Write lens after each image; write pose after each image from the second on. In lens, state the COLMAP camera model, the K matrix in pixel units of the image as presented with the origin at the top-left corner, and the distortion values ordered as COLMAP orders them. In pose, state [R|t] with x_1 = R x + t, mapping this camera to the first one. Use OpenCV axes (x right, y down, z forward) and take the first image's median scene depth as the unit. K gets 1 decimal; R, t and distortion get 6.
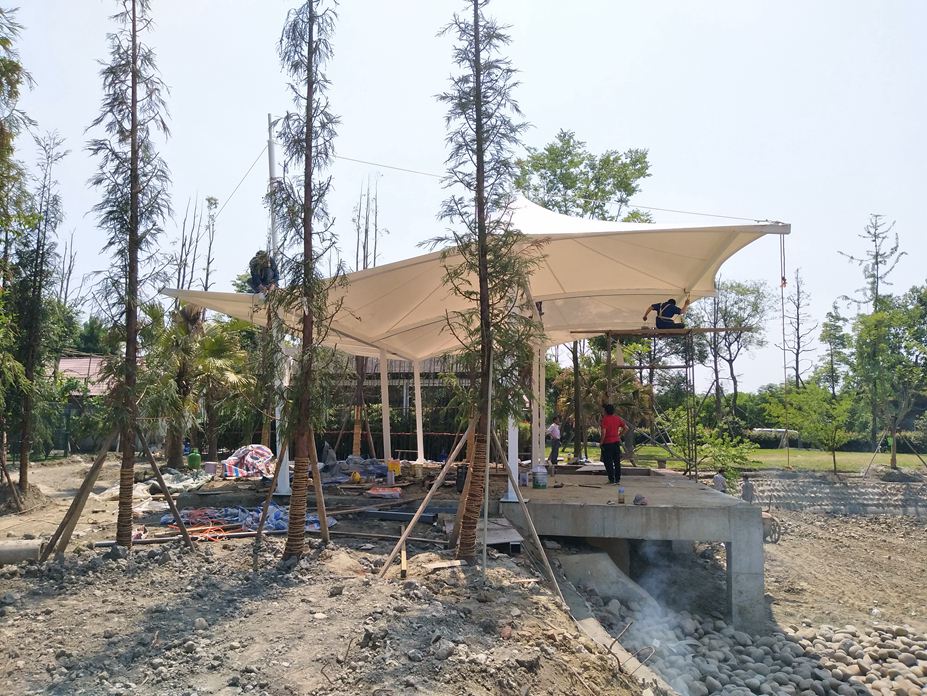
lens RADIAL K [[685.7, 0, 463.5], [0, 685.7, 348.0], [0, 0, 1]] dist [0.078804, -0.103126]
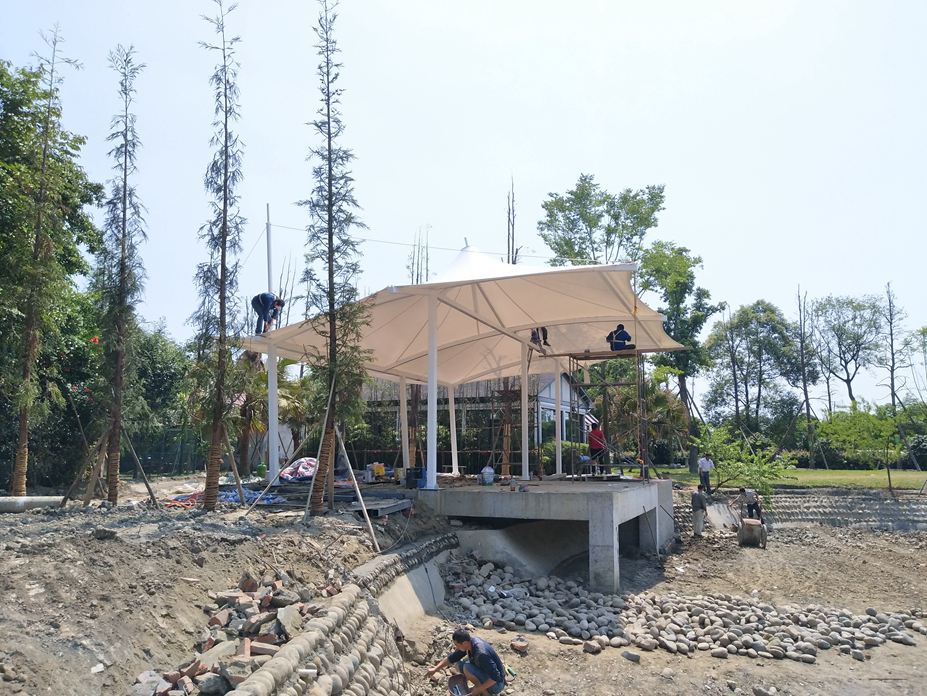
lens RADIAL K [[685.7, 0, 463.5], [0, 685.7, 348.0], [0, 0, 1]] dist [0.078804, -0.103126]
pose [[0.976966, -0.039661, -0.209676, 0.222828], [0.030157, 0.998376, -0.048329, 0.012430], [0.211252, 0.040893, 0.976576, -0.135863]]
